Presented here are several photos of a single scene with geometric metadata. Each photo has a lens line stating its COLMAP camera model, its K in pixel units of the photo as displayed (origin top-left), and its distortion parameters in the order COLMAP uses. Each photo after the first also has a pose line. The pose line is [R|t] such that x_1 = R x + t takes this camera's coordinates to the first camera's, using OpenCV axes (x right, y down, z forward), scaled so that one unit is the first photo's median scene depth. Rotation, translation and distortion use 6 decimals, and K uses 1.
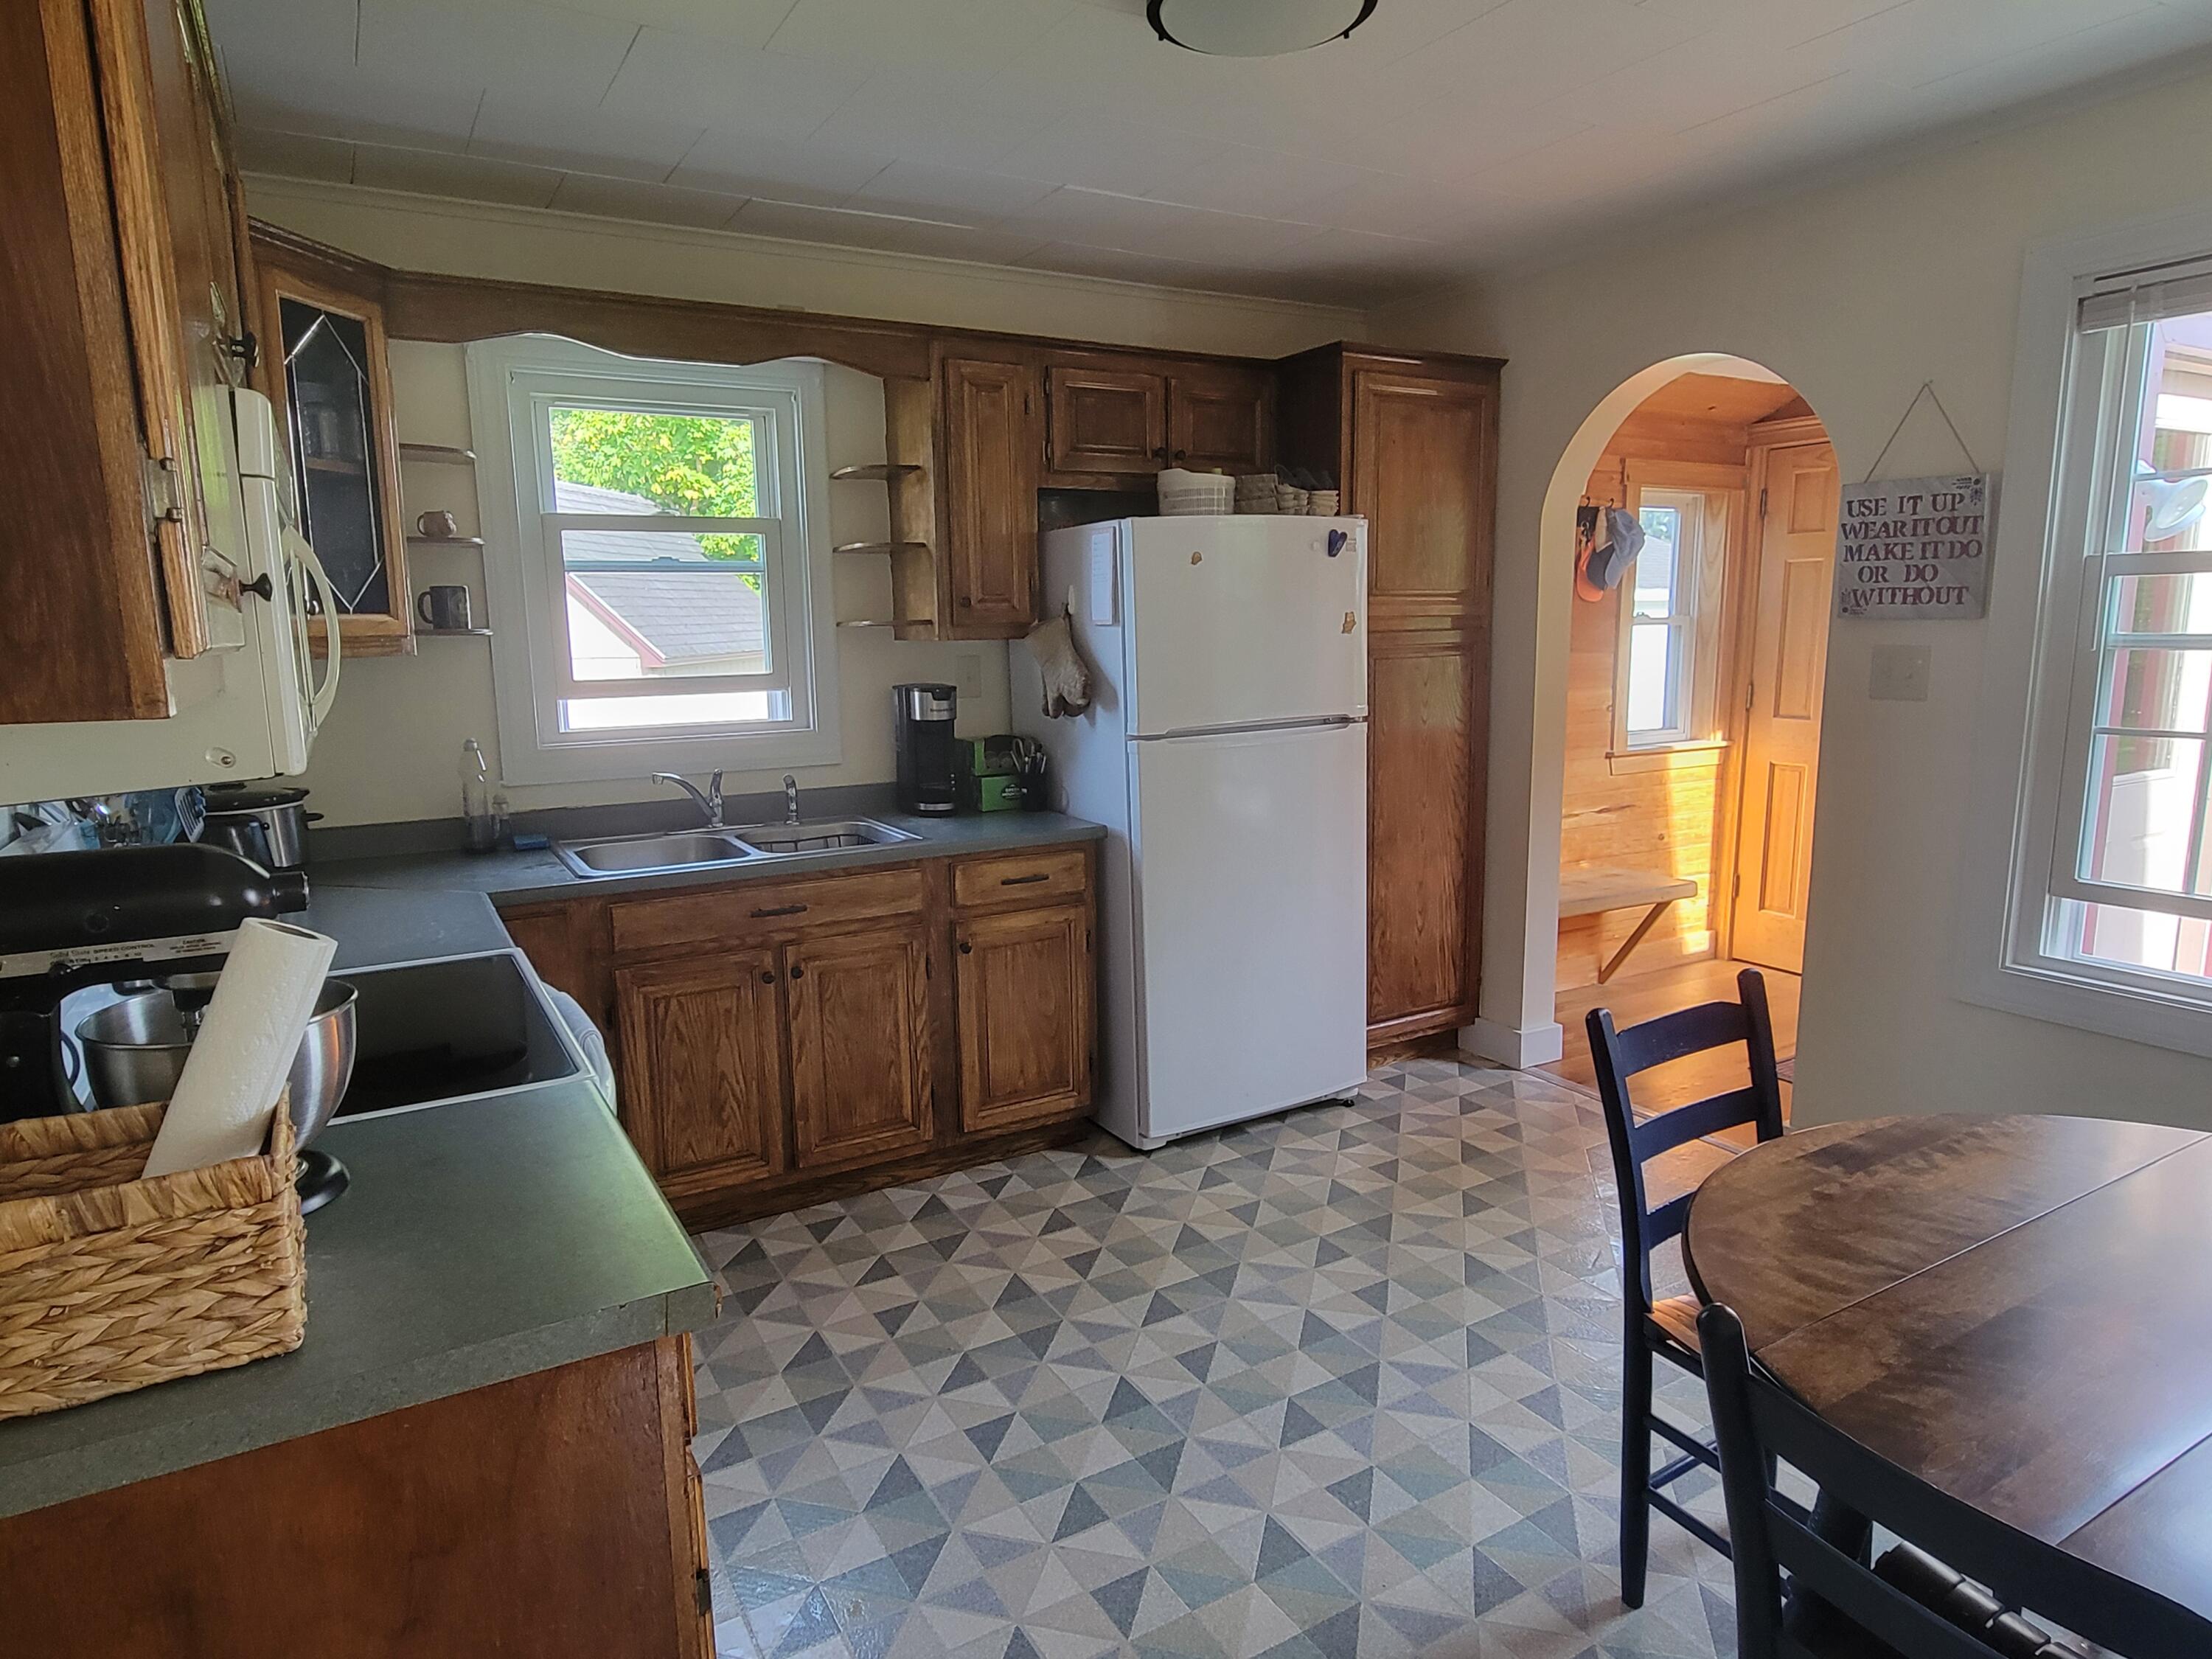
lens RADIAL K [[1311.8, 0, 1086.0], [0, 1311.8, 833.6], [0, 0, 1]] dist [0.007465, -0.000257]
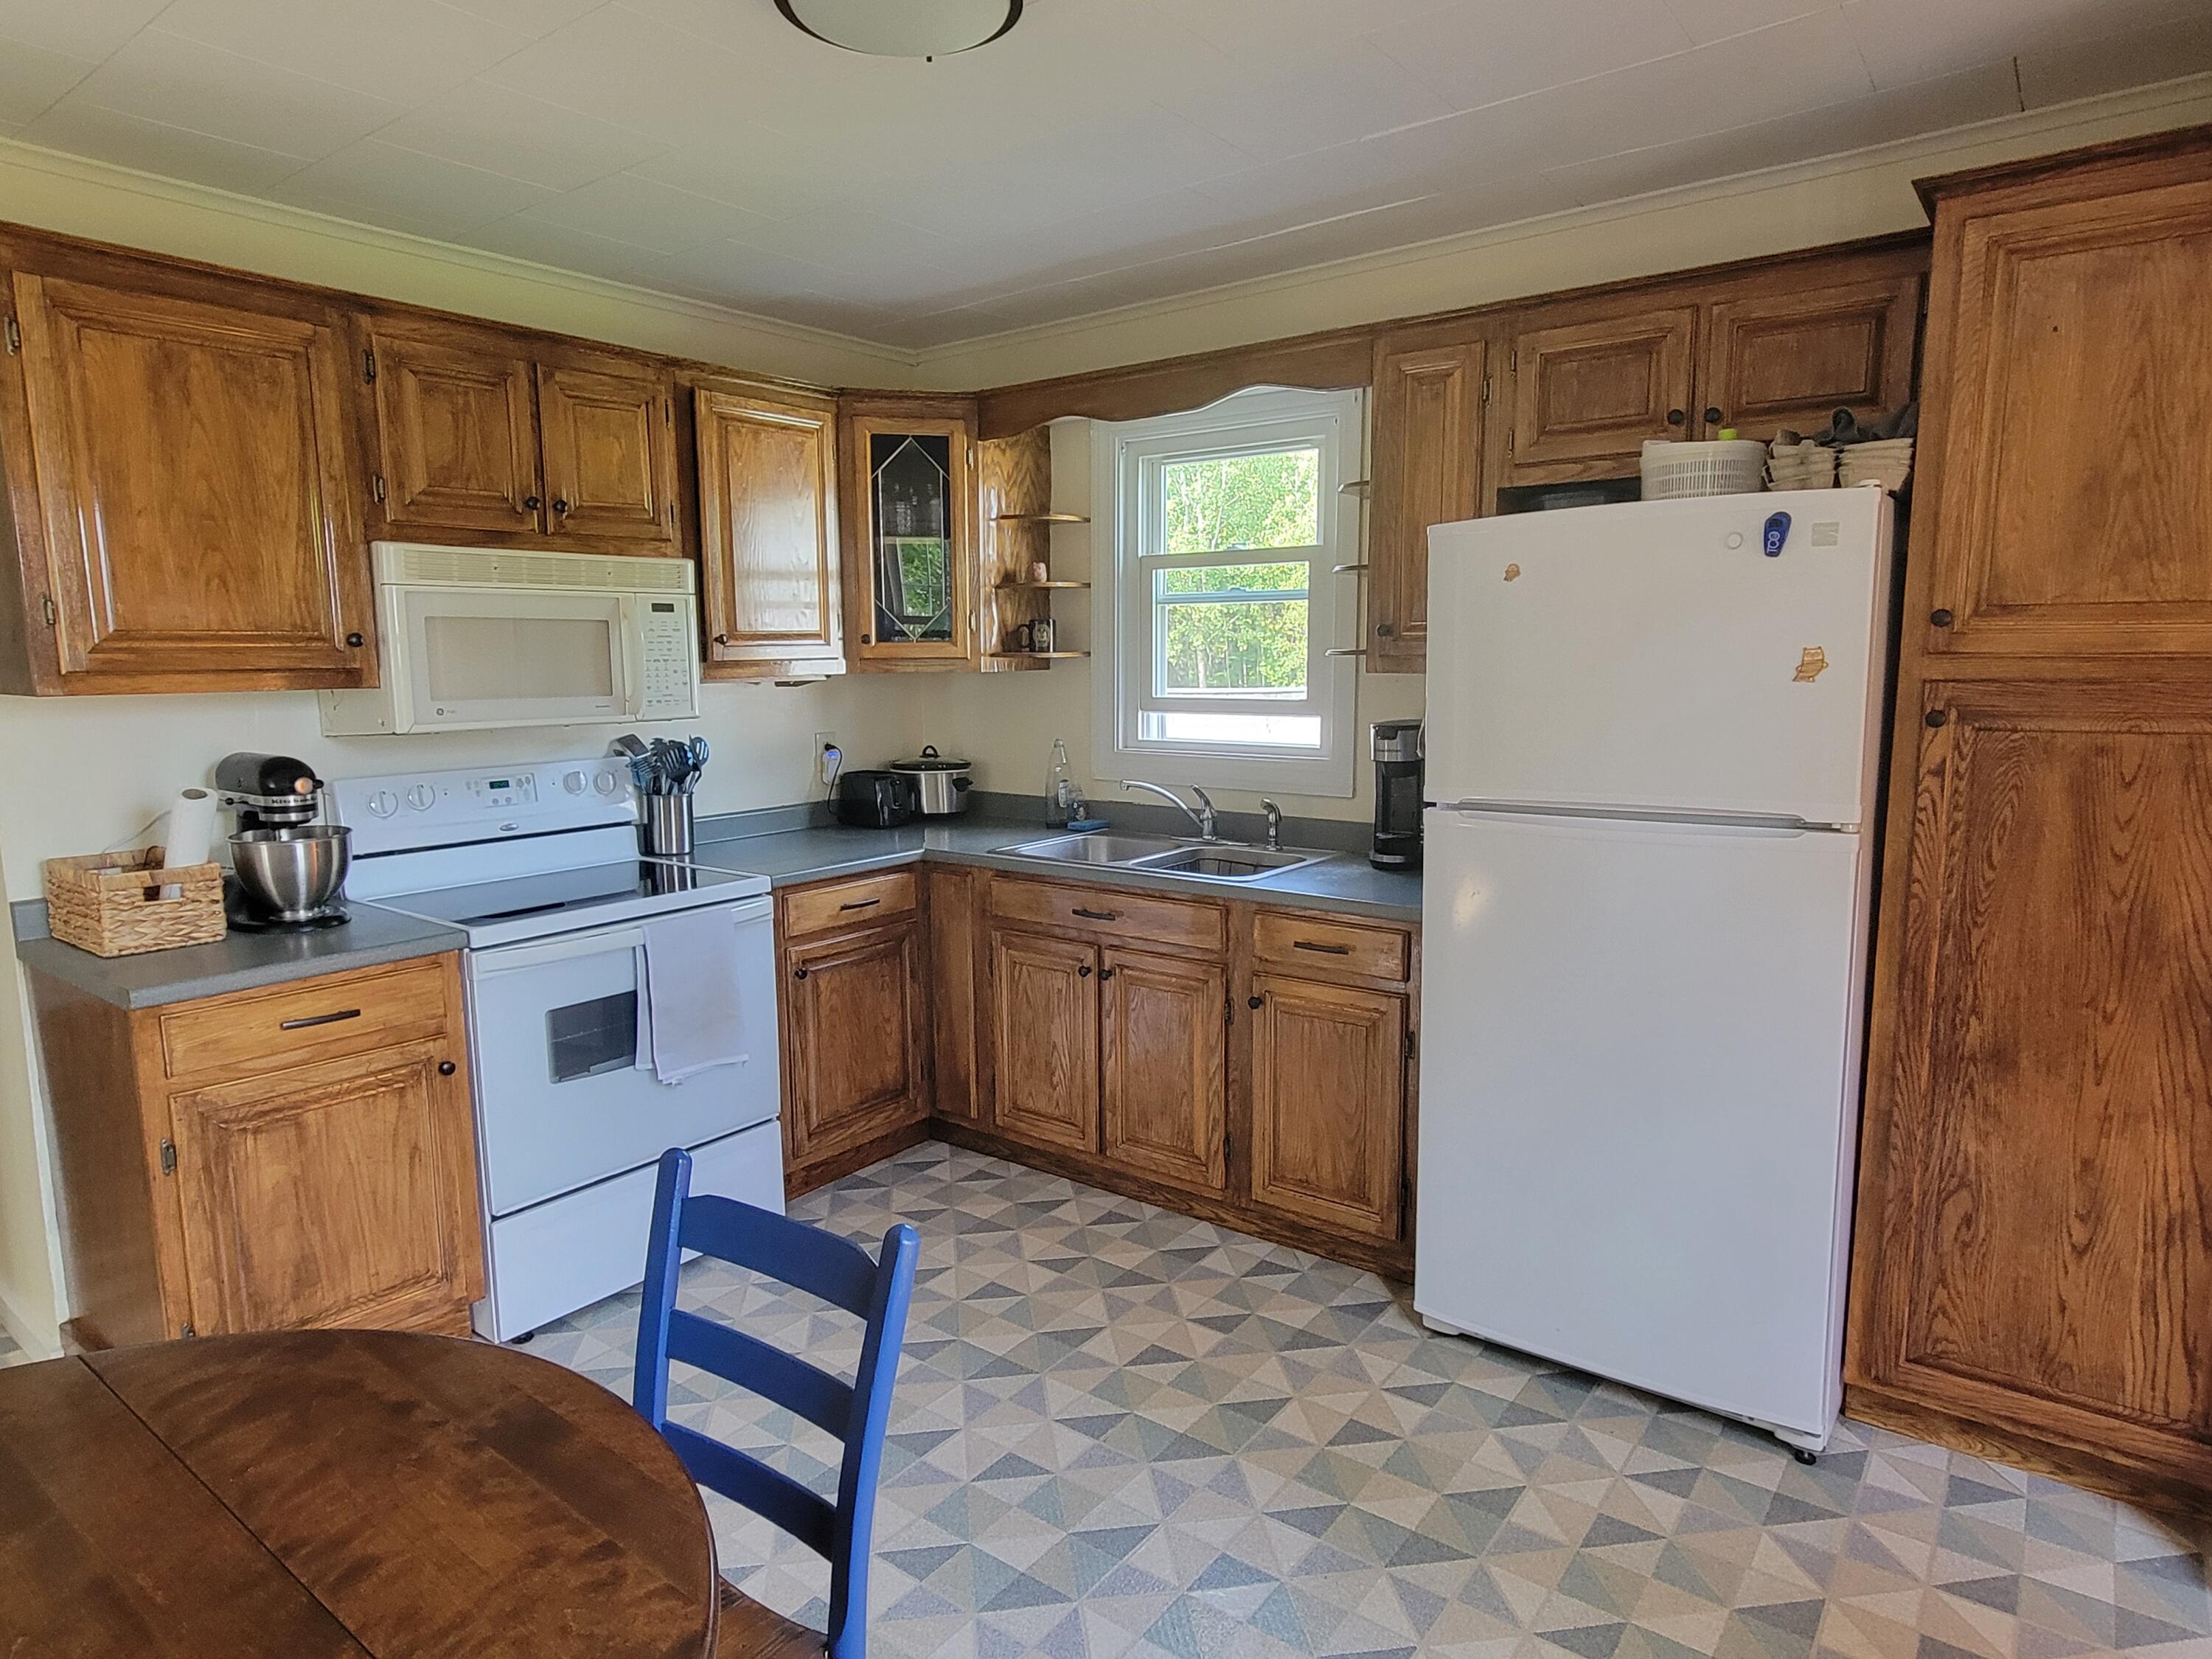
lens RADIAL K [[1311.8, 0, 1086.8], [0, 1311.8, 830.9], [0, 0, 1]] dist [0.007465, -0.000257]
pose [[0.378566, 0.142147, -0.914594, 0.670565], [-0.145925, 0.984945, 0.092680, -0.097999], [0.913999, 0.098376, 0.393609, 0.492829]]
